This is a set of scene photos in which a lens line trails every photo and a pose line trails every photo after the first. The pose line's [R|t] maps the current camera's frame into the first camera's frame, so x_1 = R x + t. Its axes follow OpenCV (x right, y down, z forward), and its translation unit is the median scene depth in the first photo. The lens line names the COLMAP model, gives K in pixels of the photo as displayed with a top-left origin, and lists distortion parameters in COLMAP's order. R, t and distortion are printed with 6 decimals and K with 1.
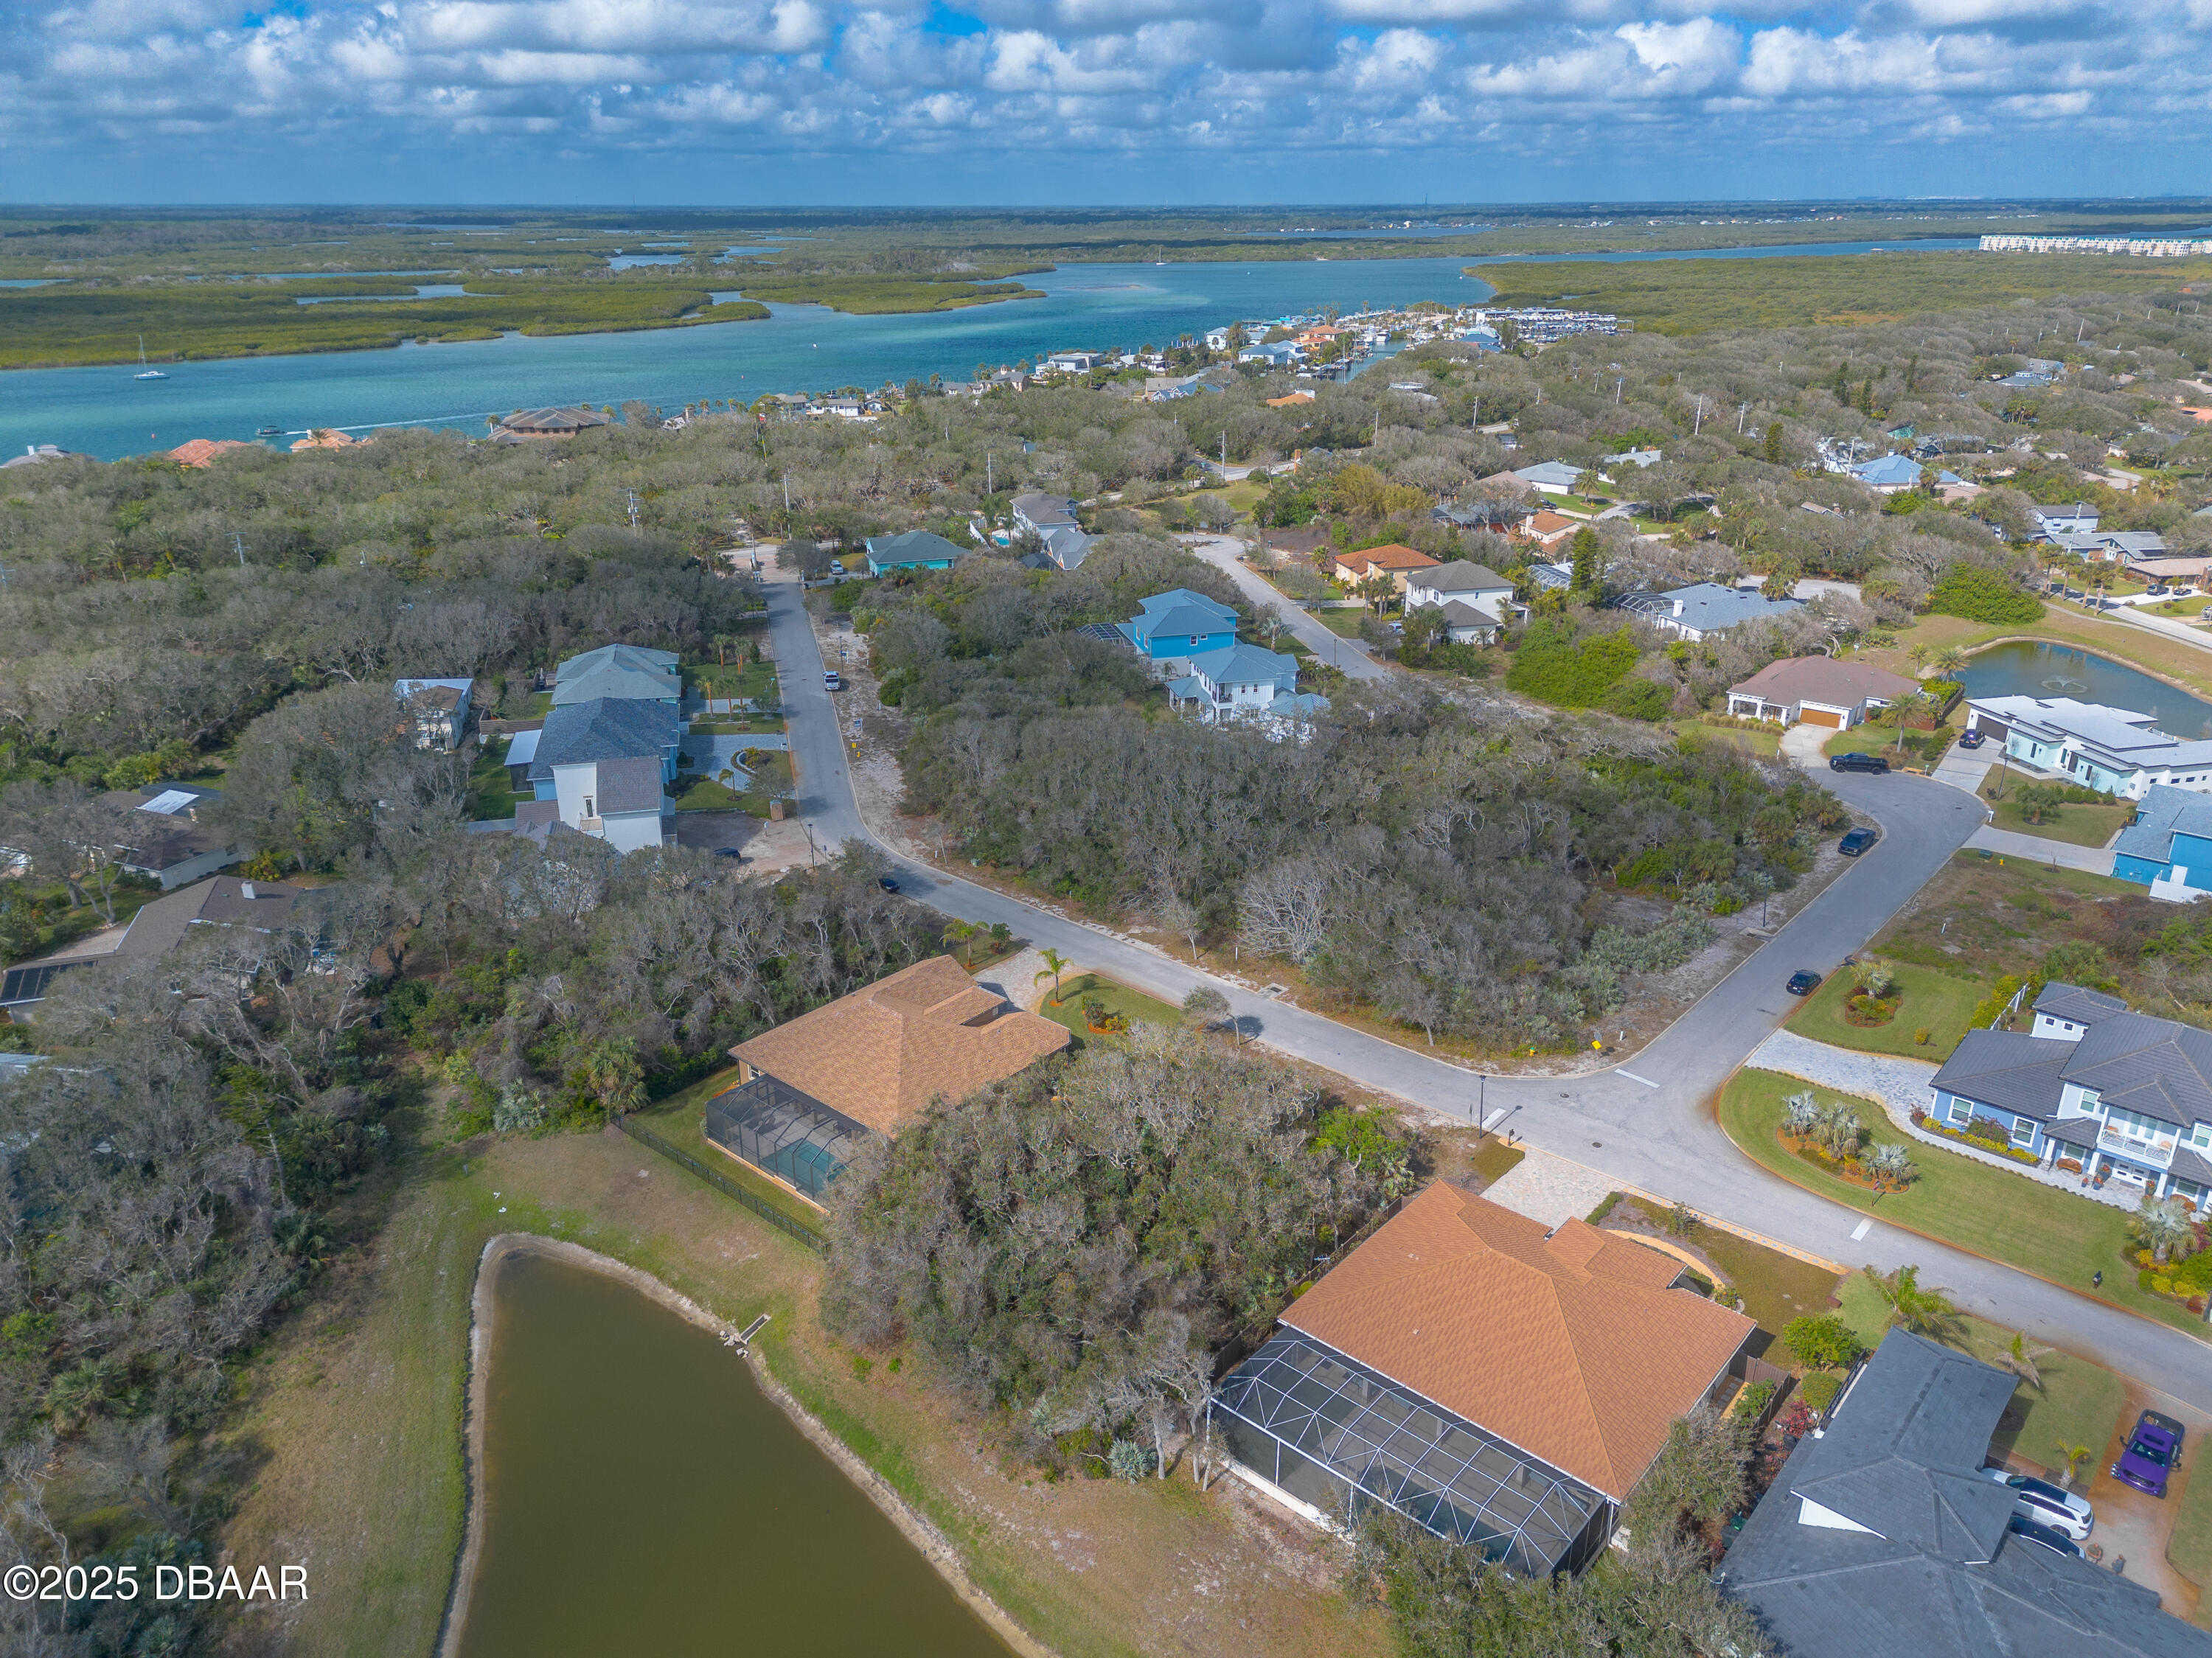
lens RADIAL K [[1563.0, 0, 1092.3], [0, 1563.0, 831.7], [0, 0, 1]] dist [0.115915, -0.134434]
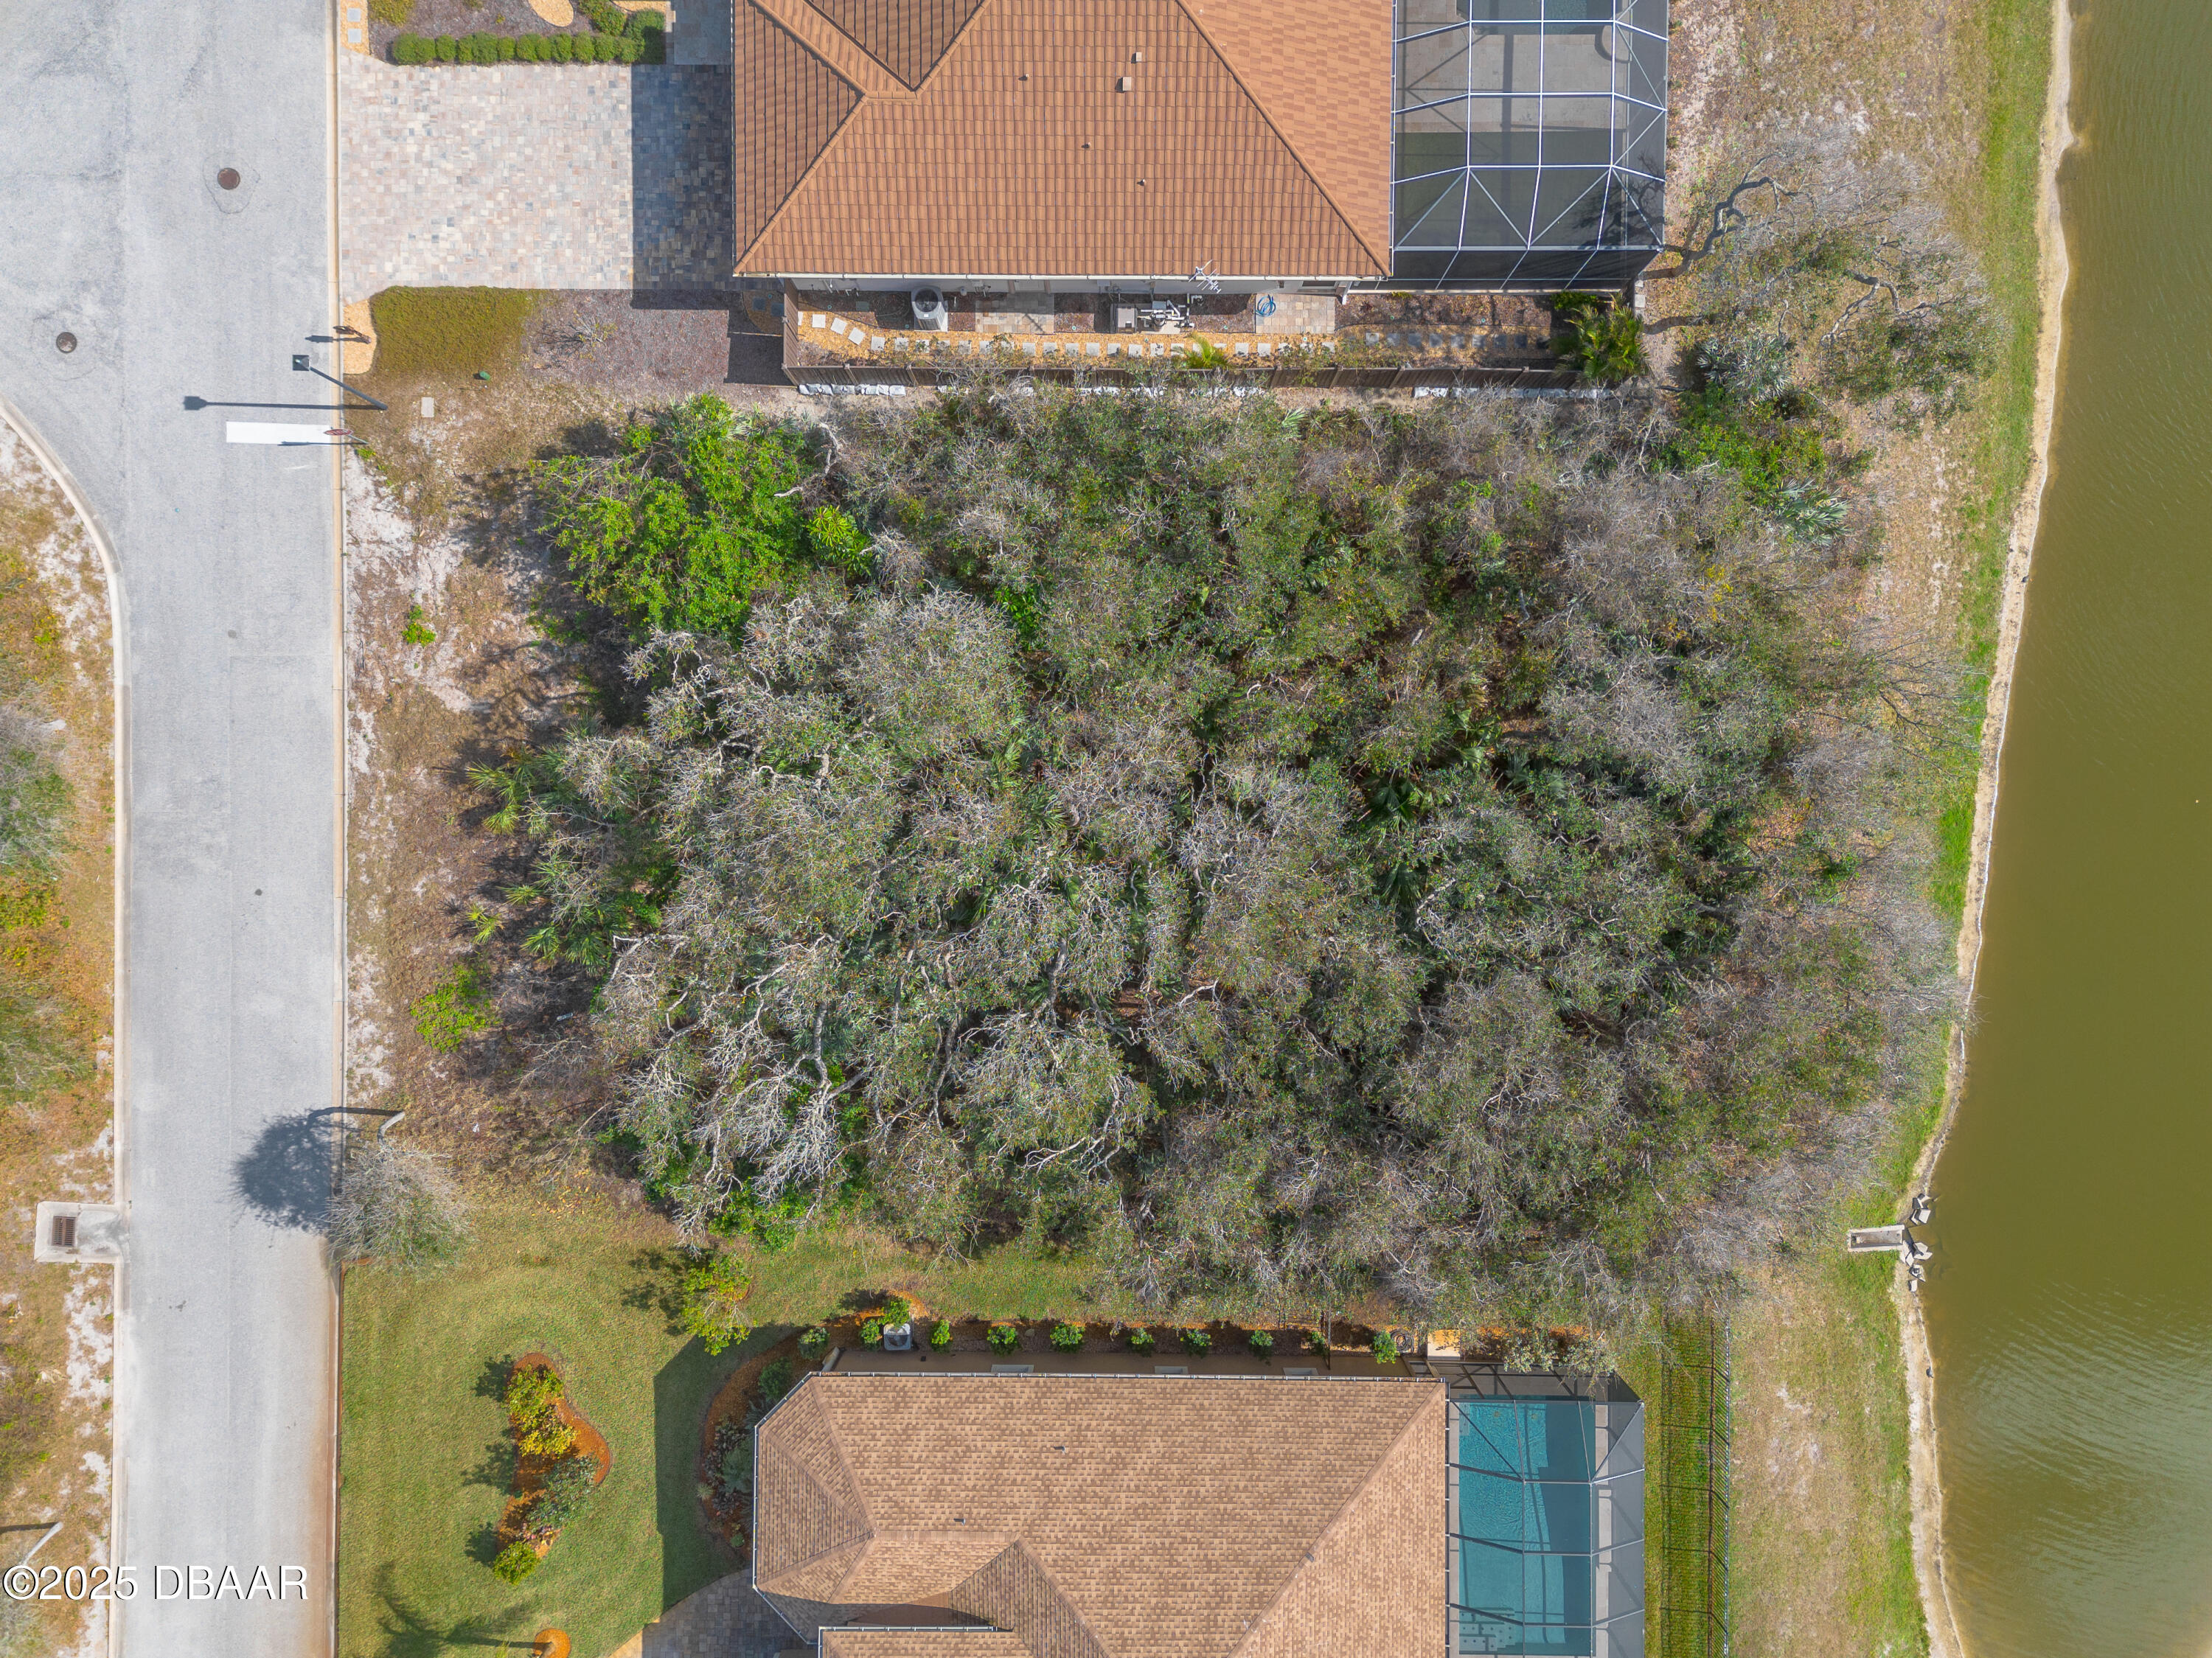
lens RADIAL K [[1578.9, 0, 1160.0], [0, 1578.9, 906.8], [0, 0, 1]] dist [0.053548, -0.040498]
pose [[-0.659834, -0.751335, 0.010704, 0.005454], [0.291041, -0.242411, 0.925490, -0.103290], [-0.692759, 0.613785, 0.378620, 0.484338]]
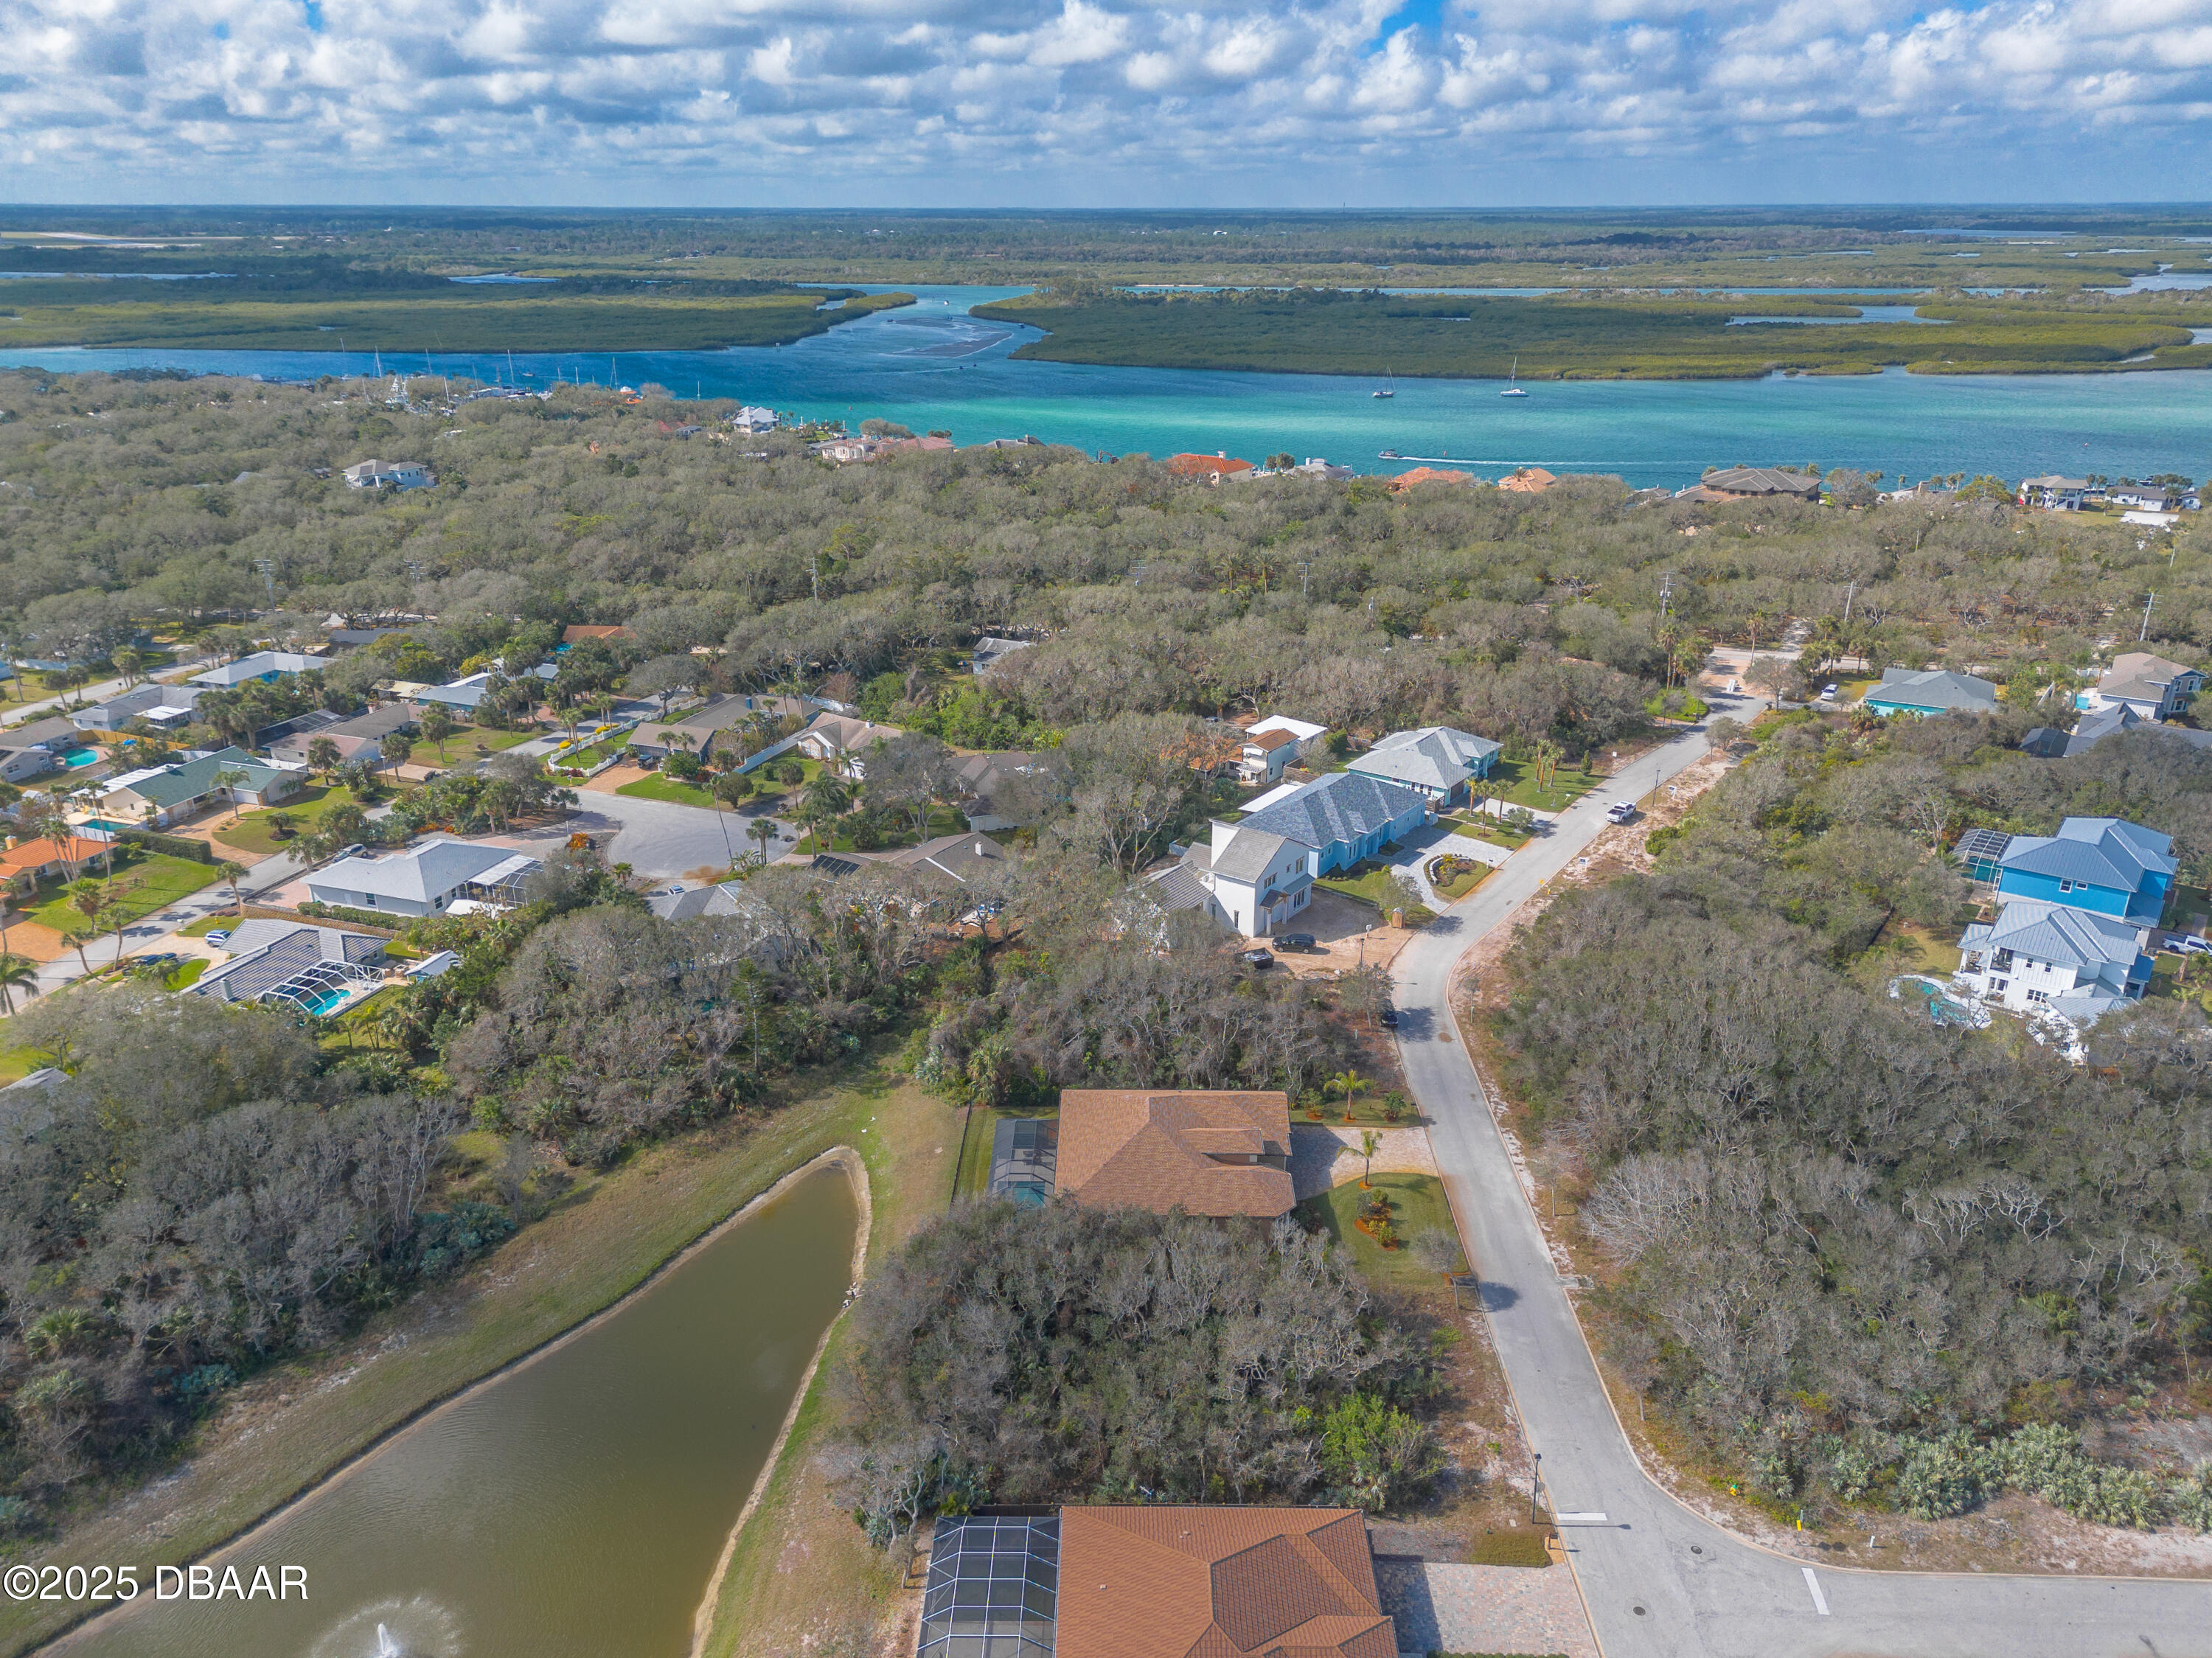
lens RADIAL K [[1585.1, 0, 1103.1], [0, 1585.1, 889.1], [0, 0, 1]] dist [0.092968, -0.092240]
pose [[0.653645, 0.303064, -0.693470, 0.371458], [-0.283472, 0.947654, 0.146956, -0.123107], [0.701706, 0.100522, 0.705340, 0.109360]]
